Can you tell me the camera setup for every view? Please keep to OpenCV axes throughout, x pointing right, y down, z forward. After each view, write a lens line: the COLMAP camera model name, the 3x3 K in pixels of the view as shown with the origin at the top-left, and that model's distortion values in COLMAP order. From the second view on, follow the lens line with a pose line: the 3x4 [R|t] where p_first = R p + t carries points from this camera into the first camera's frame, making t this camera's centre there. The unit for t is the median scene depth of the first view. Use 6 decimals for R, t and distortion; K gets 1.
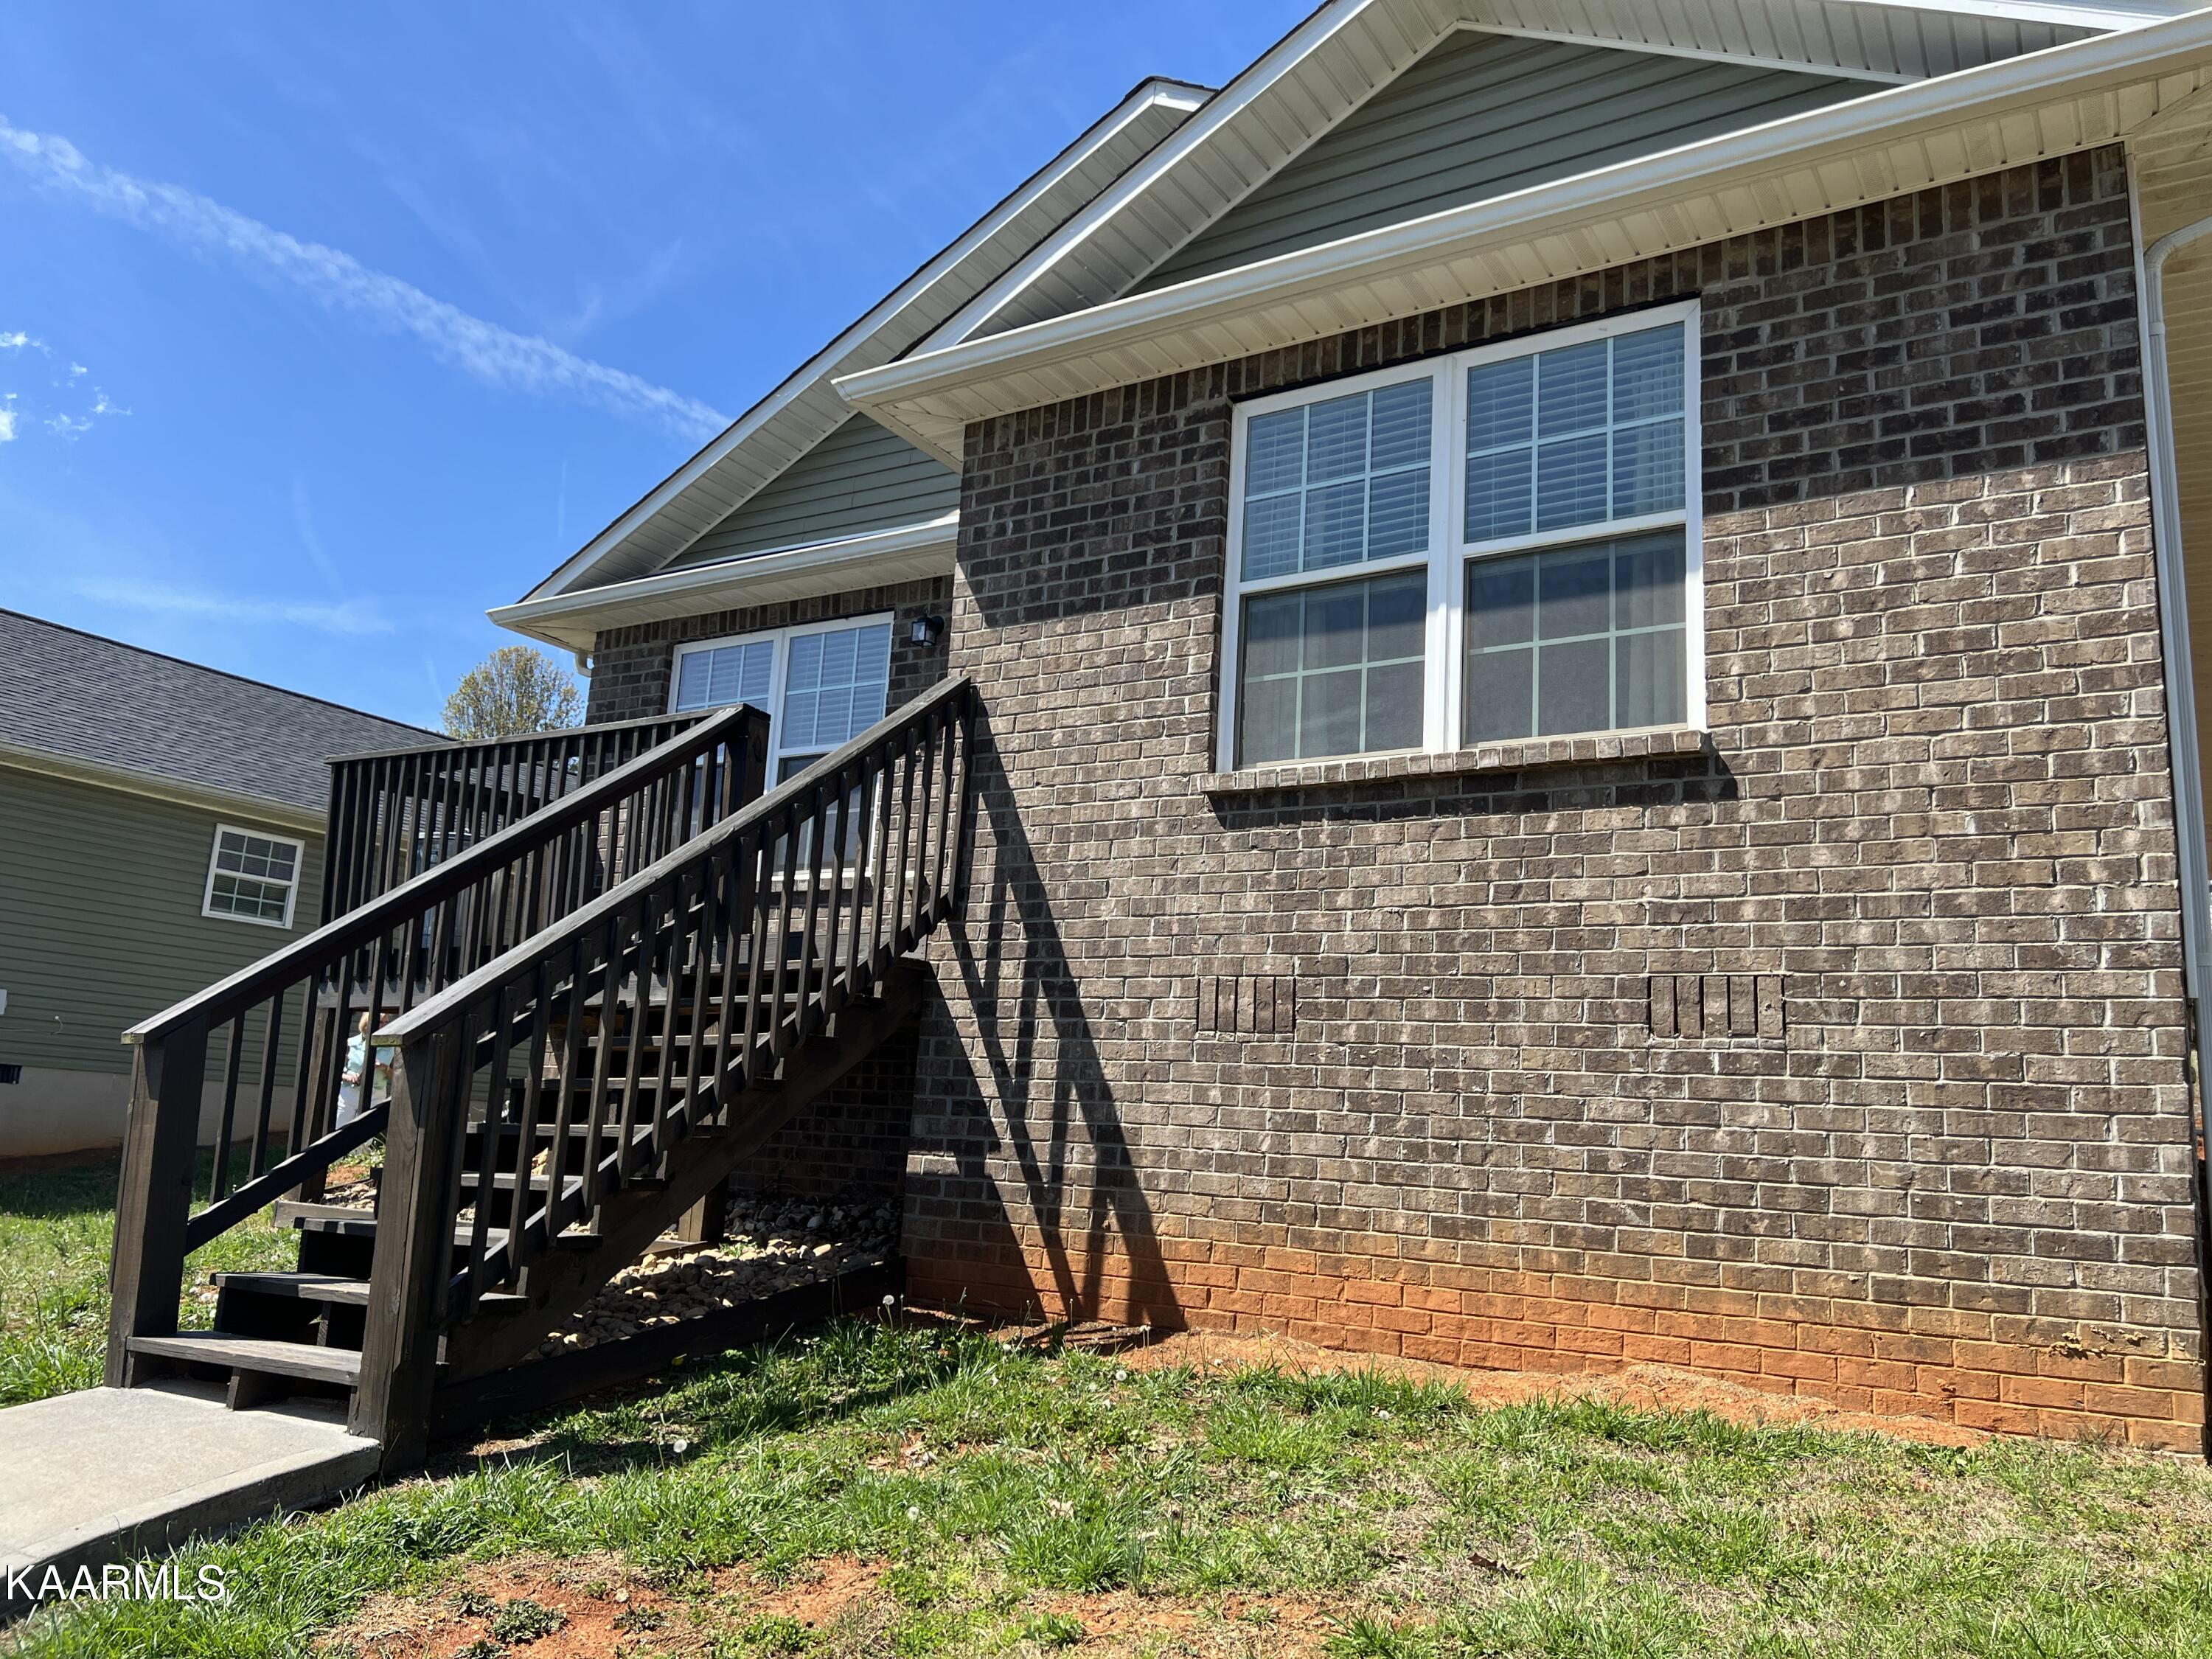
lens RADIAL K [[1643.3, 0, 1106.6], [0, 1643.3, 833.5], [0, 0, 1]] dist [0.067774, -0.075878]
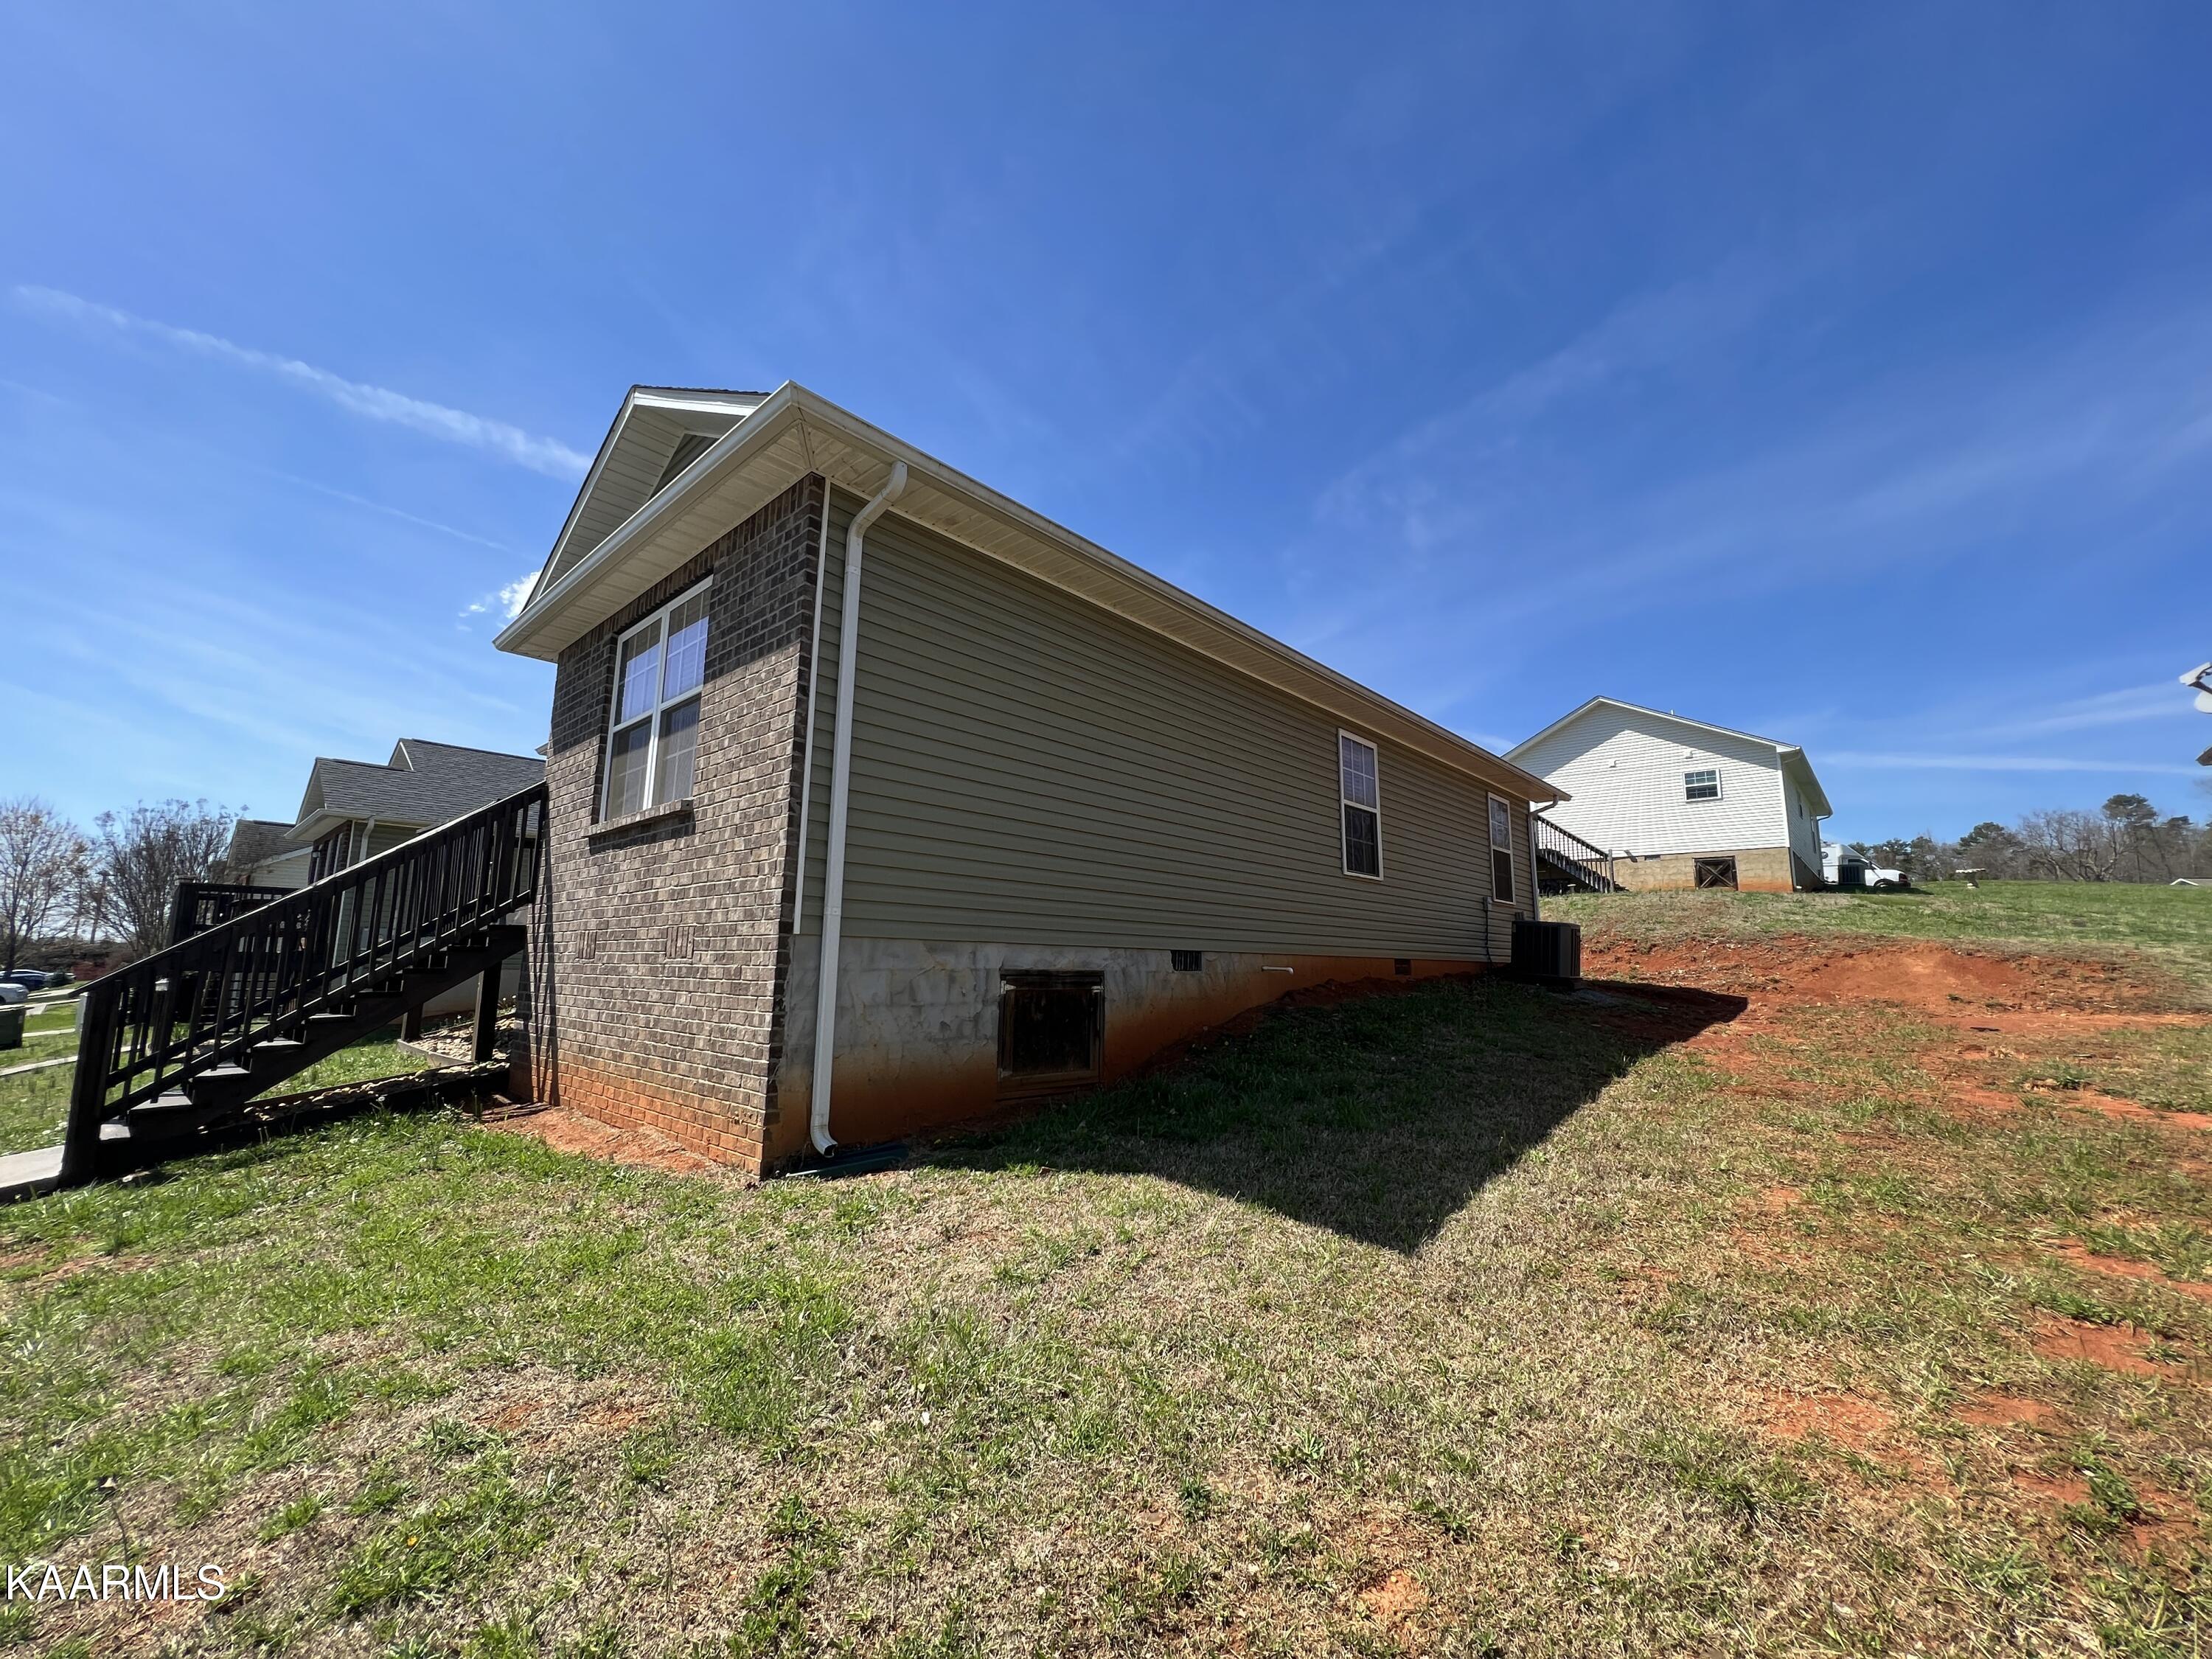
lens RADIAL K [[877.6, 0, 1097.6], [0, 877.6, 820.4], [0, 0, 1]] dist [0.000044, -0.000213]
pose [[0.982178, -0.073251, -0.173090, 0.972576], [0.077749, 0.996785, 0.019339, -0.018809], [0.171117, -0.032452, 0.984716, 0.069275]]
